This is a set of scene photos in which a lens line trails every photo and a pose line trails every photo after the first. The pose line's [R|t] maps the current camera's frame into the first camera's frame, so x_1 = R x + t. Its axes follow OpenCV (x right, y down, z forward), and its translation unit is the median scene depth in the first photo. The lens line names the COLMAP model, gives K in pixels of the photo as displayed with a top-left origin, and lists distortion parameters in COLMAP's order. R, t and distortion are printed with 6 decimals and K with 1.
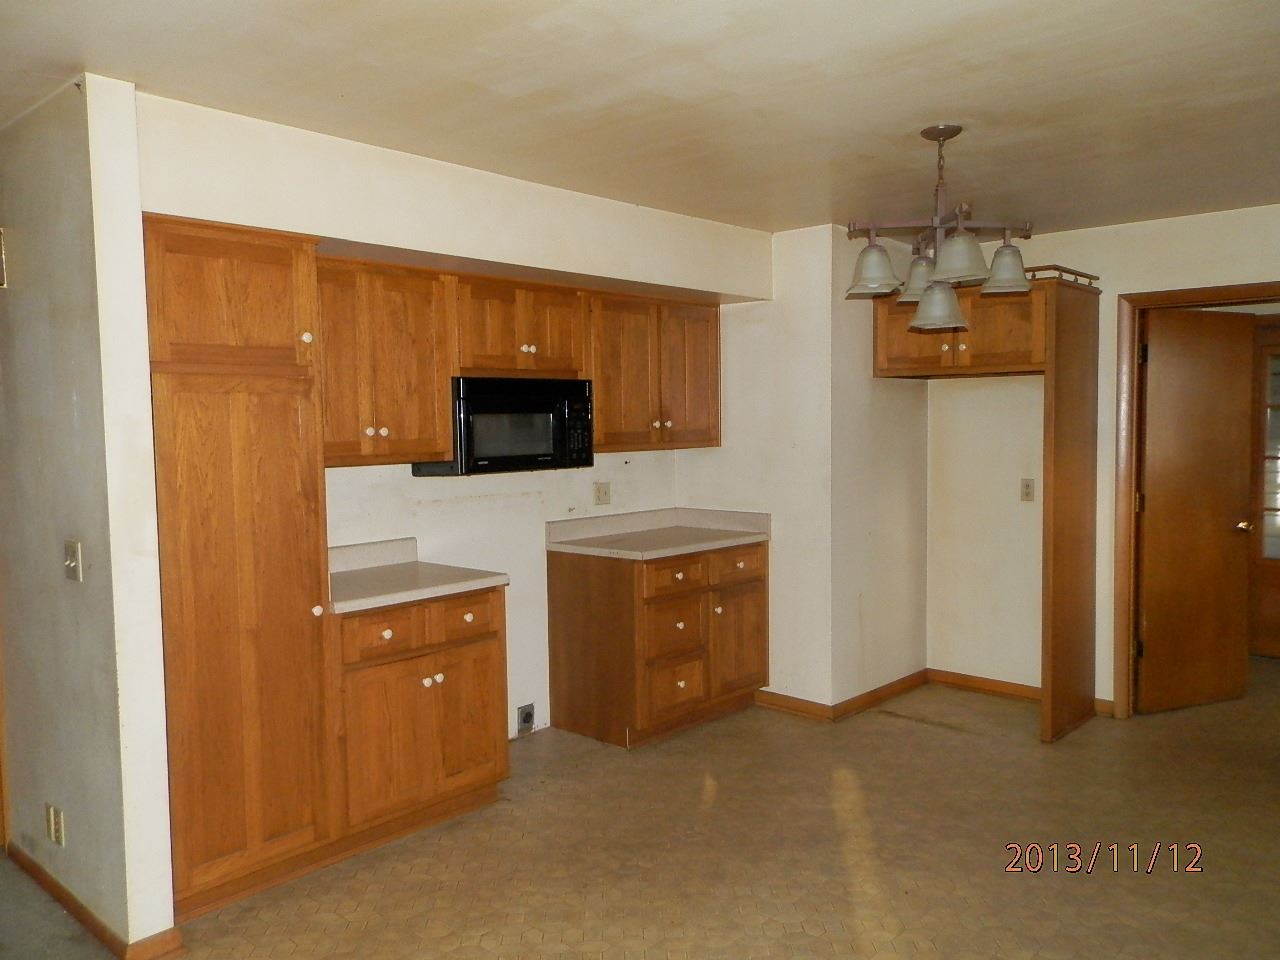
lens RADIAL K [[1002.4, 0, 640.0], [0, 1002.4, 480.0], [0, 0, 1]] dist [0.039497, -0.003677]
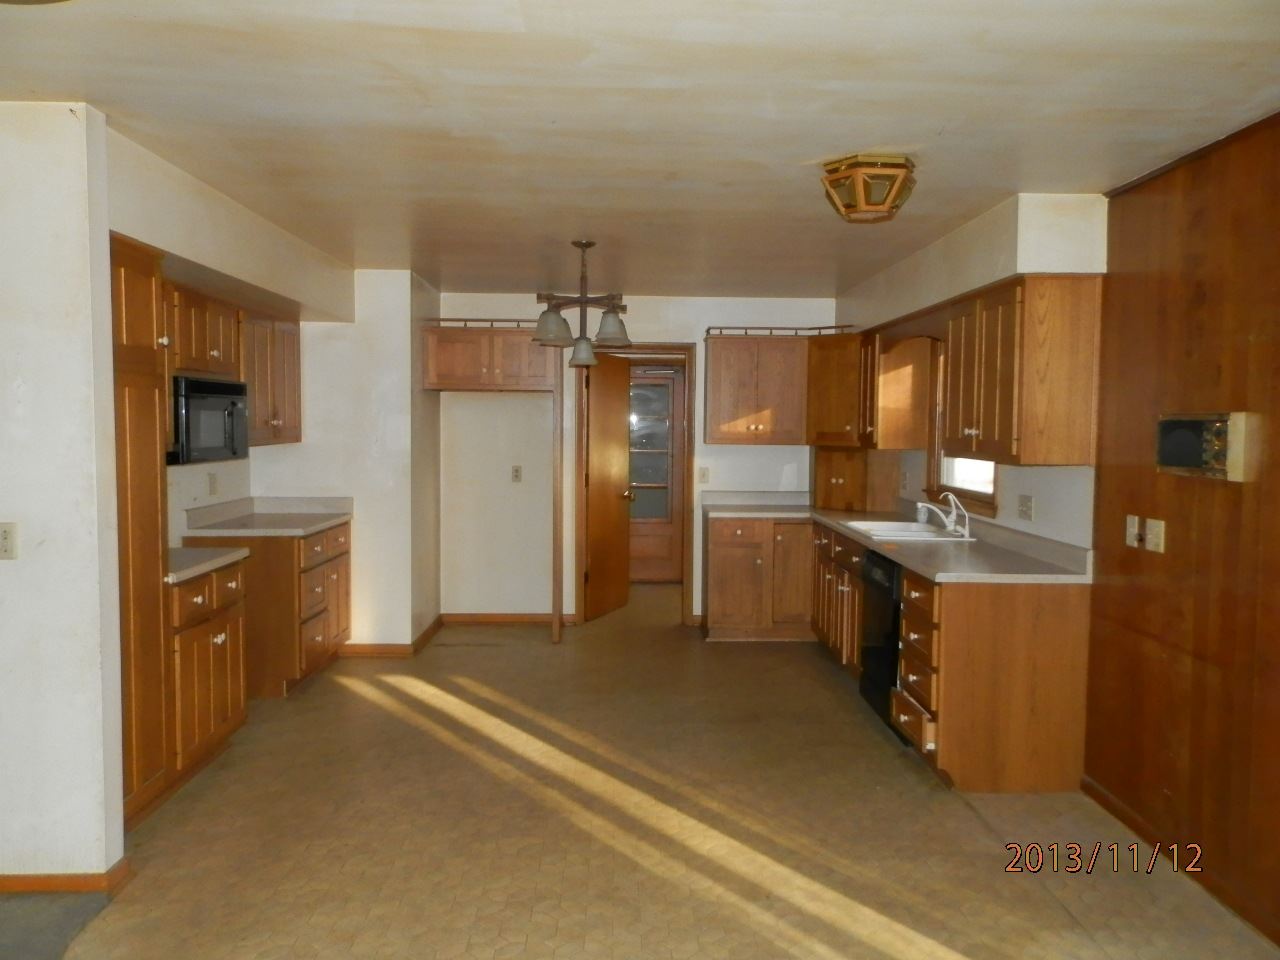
lens RADIAL K [[1002.4, 0, 640.0], [0, 1002.4, 480.0], [0, 0, 1]] dist [0.039497, -0.003677]
pose [[0.720959, -0.024485, 0.692545, -0.528273], [0.029447, 0.999555, 0.004684, 0.019403], [-0.692352, 0.017017, 0.721360, -0.146415]]
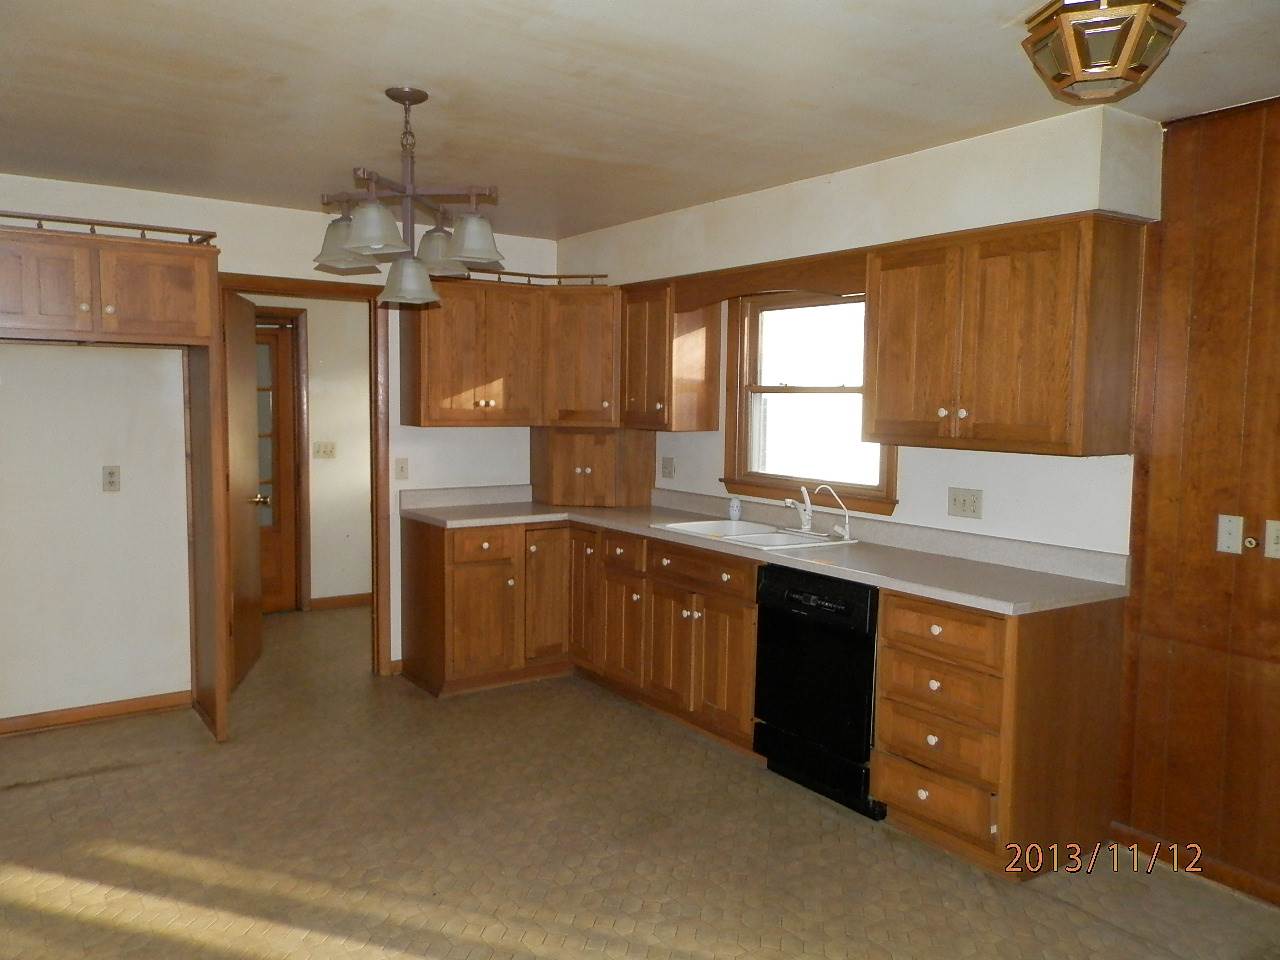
lens RADIAL K [[1002.4, 0, 640.0], [0, 1002.4, 480.0], [0, 0, 1]] dist [0.039497, -0.003677]
pose [[0.220559, -0.070191, 0.972845, -0.422711], [0.049475, 0.996928, 0.060712, -0.022197], [-0.974118, 0.034741, 0.223354, 0.413038]]
